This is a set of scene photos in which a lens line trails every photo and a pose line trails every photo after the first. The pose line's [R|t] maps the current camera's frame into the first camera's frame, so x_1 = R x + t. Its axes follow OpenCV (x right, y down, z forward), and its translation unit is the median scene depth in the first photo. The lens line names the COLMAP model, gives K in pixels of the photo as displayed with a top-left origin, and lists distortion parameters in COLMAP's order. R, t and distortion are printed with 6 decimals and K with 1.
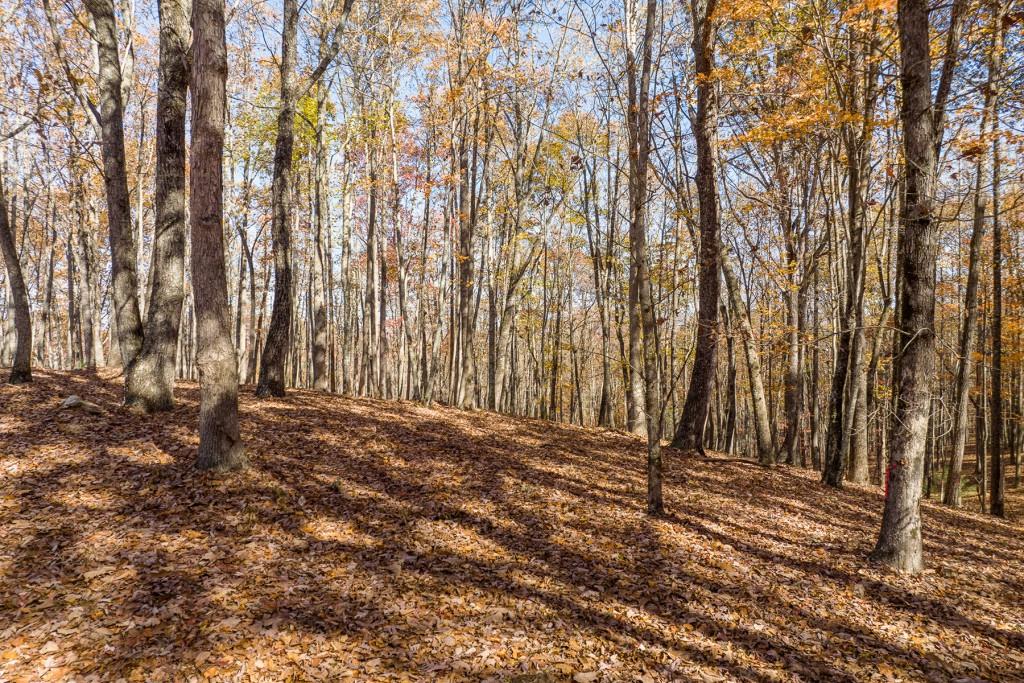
lens RADIAL K [[706.1, 0, 512.2], [0, 706.1, 340.9], [0, 0, 1]] dist [-0.051097, 0.018955]
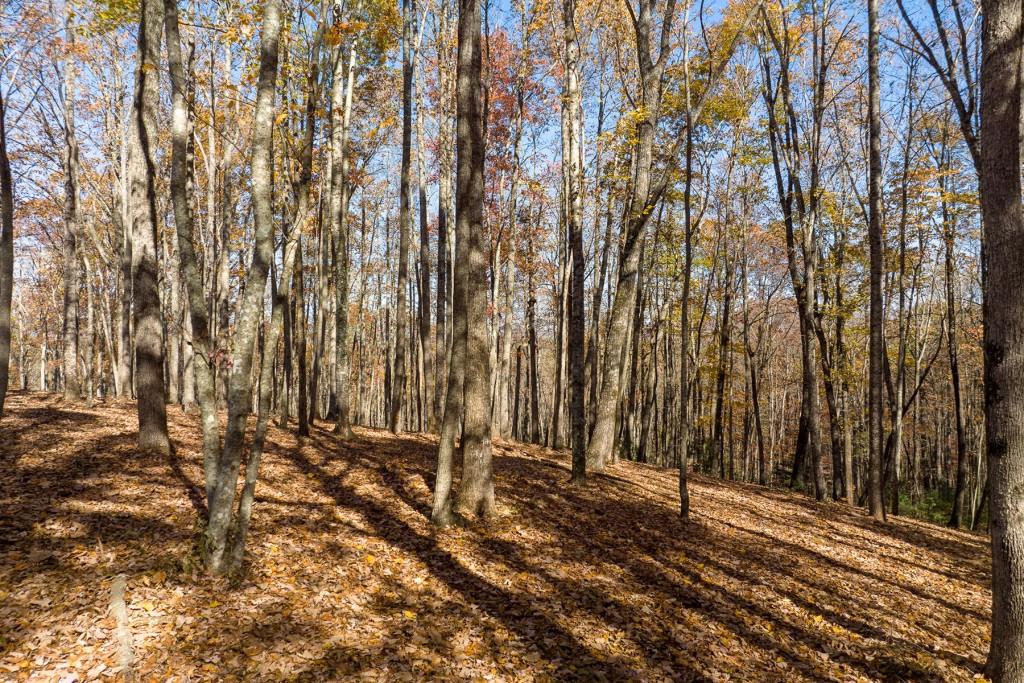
lens RADIAL K [[706.1, 0, 511.4], [0, 706.1, 342.4], [0, 0, 1]] dist [-0.051097, 0.018955]
pose [[0.971686, -0.001012, -0.236274, 0.021491], [0.001386, 0.999998, 0.001418, 0.001517], [0.236272, -0.001706, 0.971685, 0.258575]]
